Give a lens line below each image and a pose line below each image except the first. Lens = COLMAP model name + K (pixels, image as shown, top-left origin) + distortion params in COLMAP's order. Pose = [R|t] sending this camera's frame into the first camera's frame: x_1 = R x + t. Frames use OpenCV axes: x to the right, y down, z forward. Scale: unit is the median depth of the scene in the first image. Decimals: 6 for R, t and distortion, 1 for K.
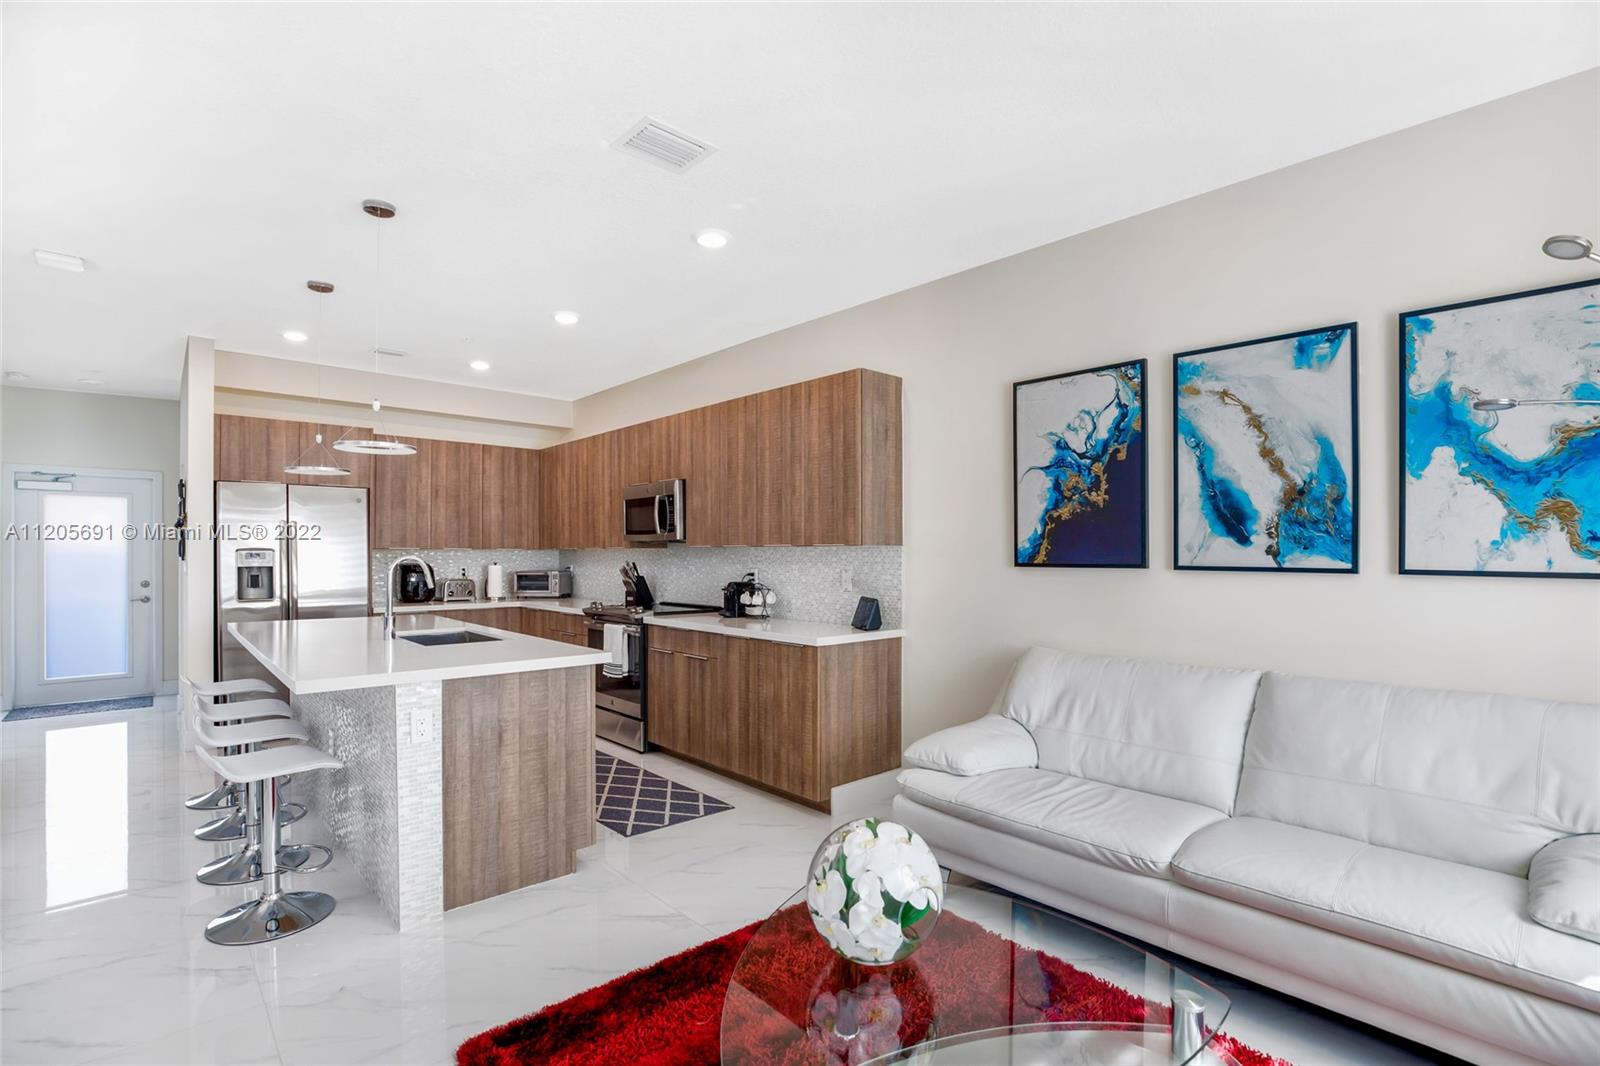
lens RADIAL K [[754.7, 0, 799.7], [0, 754.7, 549.1], [0, 0, 1]] dist [-0.023050, 0.000862]
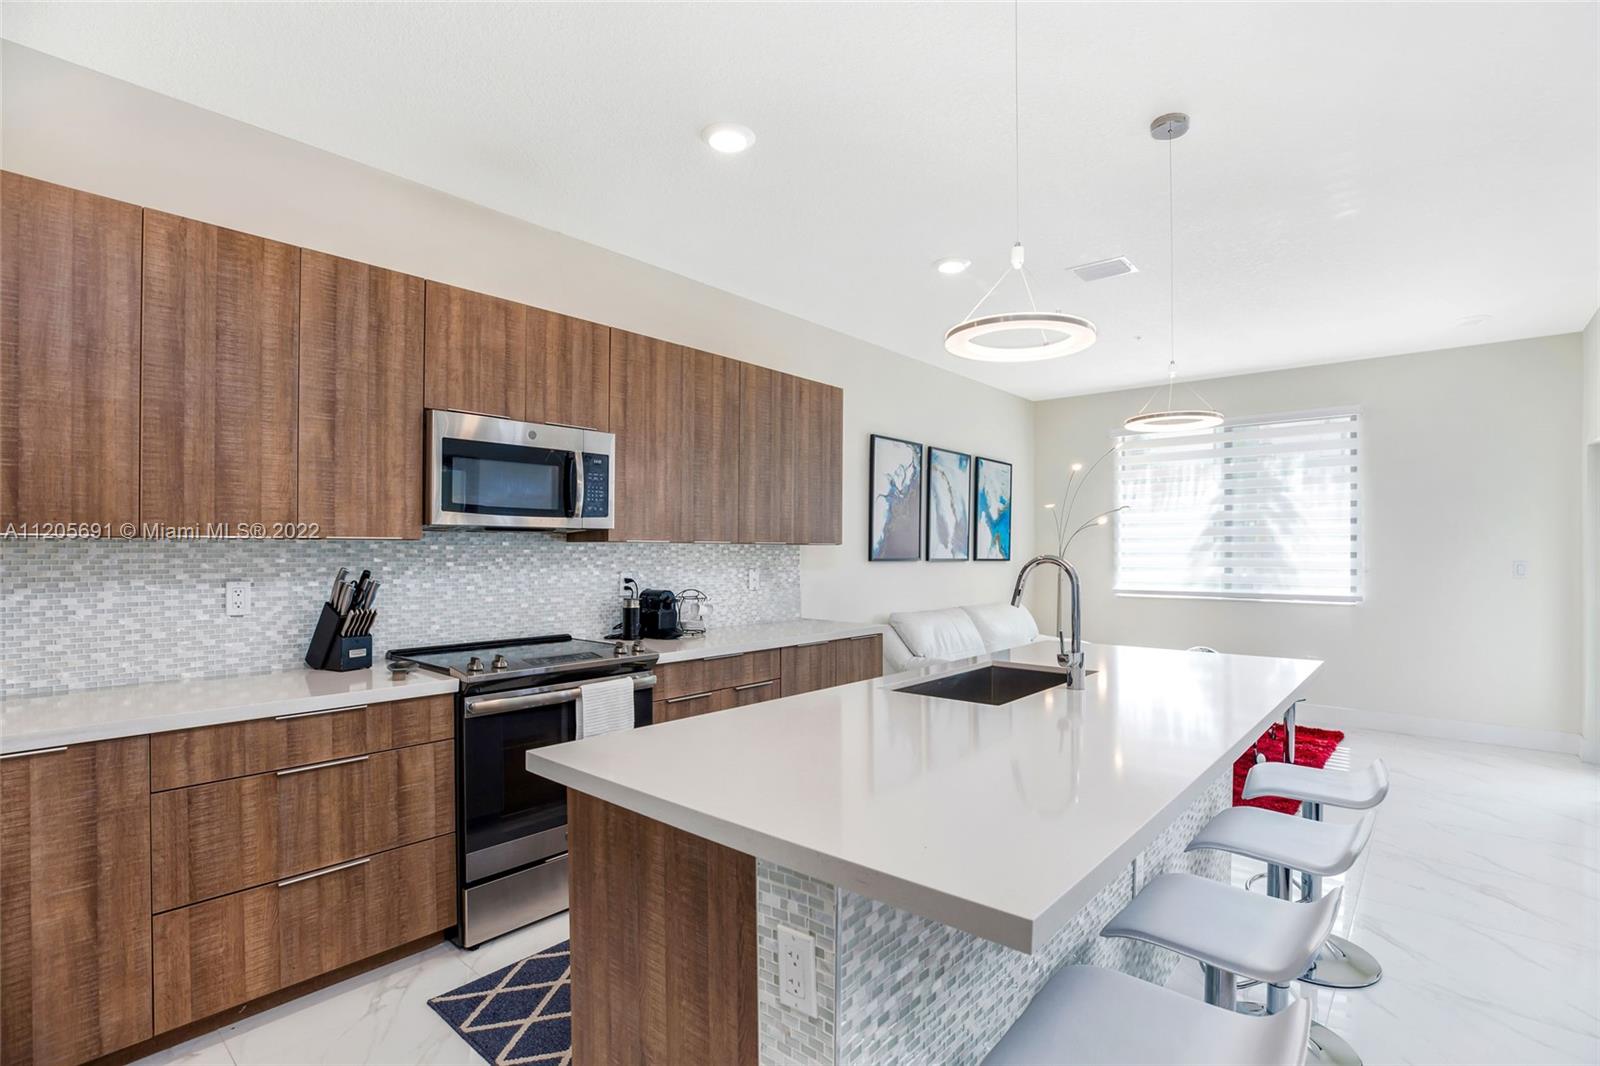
lens RADIAL K [[757.7, 0, 802.3], [0, 757.7, 557.9], [0, 0, 1]] dist [-0.032547, 0.007382]
pose [[-0.118486, -0.006695, 0.992933, -1.200491], [-0.006002, 0.999964, 0.006026, 0.009691], [-0.992938, -0.005246, -0.118522, 1.370004]]
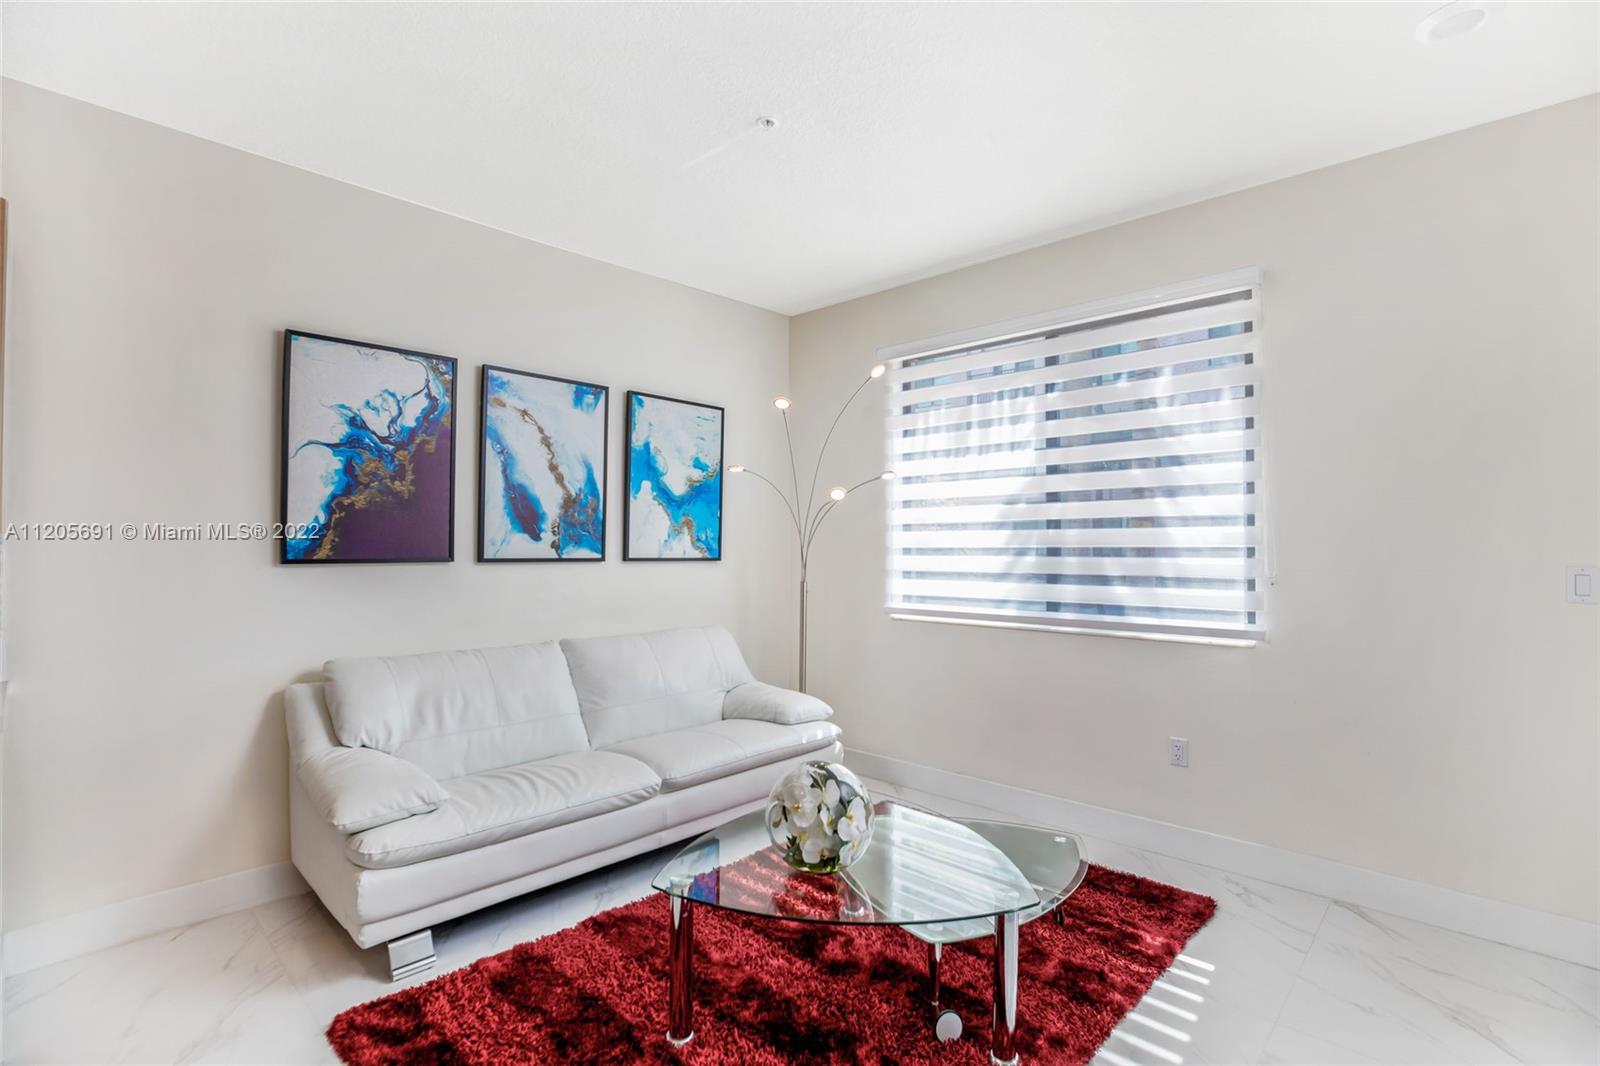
lens RADIAL K [[748.9, 0, 802.4], [0, 748.9, 538.5], [0, 0, 1]] dist [-0.021697, 0.000162]
pose [[-0.064137, 0.011784, 0.997871, -0.539801], [-0.006724, 0.999902, -0.012241, 0.002879], [-0.997918, -0.007495, -0.064052, 0.537436]]
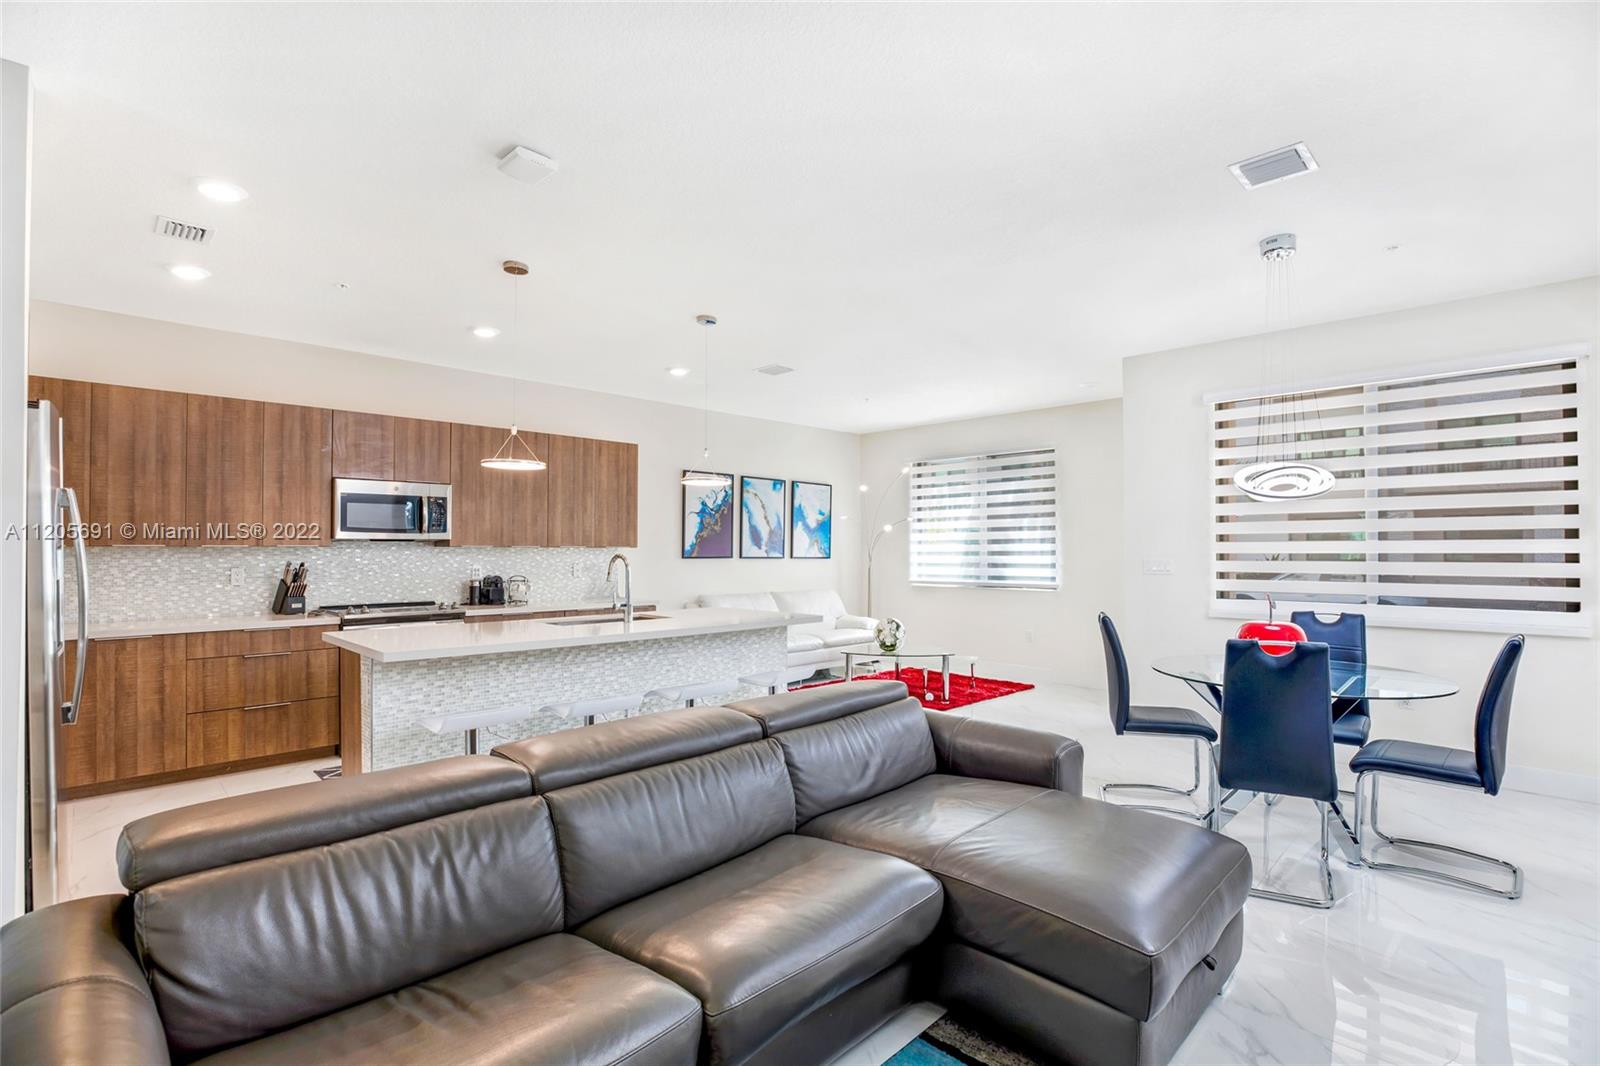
lens RADIAL K [[754.7, 0, 799.7], [0, 754.7, 549.1], [0, 0, 1]] dist [-0.023050, 0.000862]
pose [[-0.041752, 0.003737, 0.999121, -1.891576], [-0.005399, 0.999978, -0.003966, 0.003821], [-0.999113, -0.005560, -0.041731, 0.806333]]
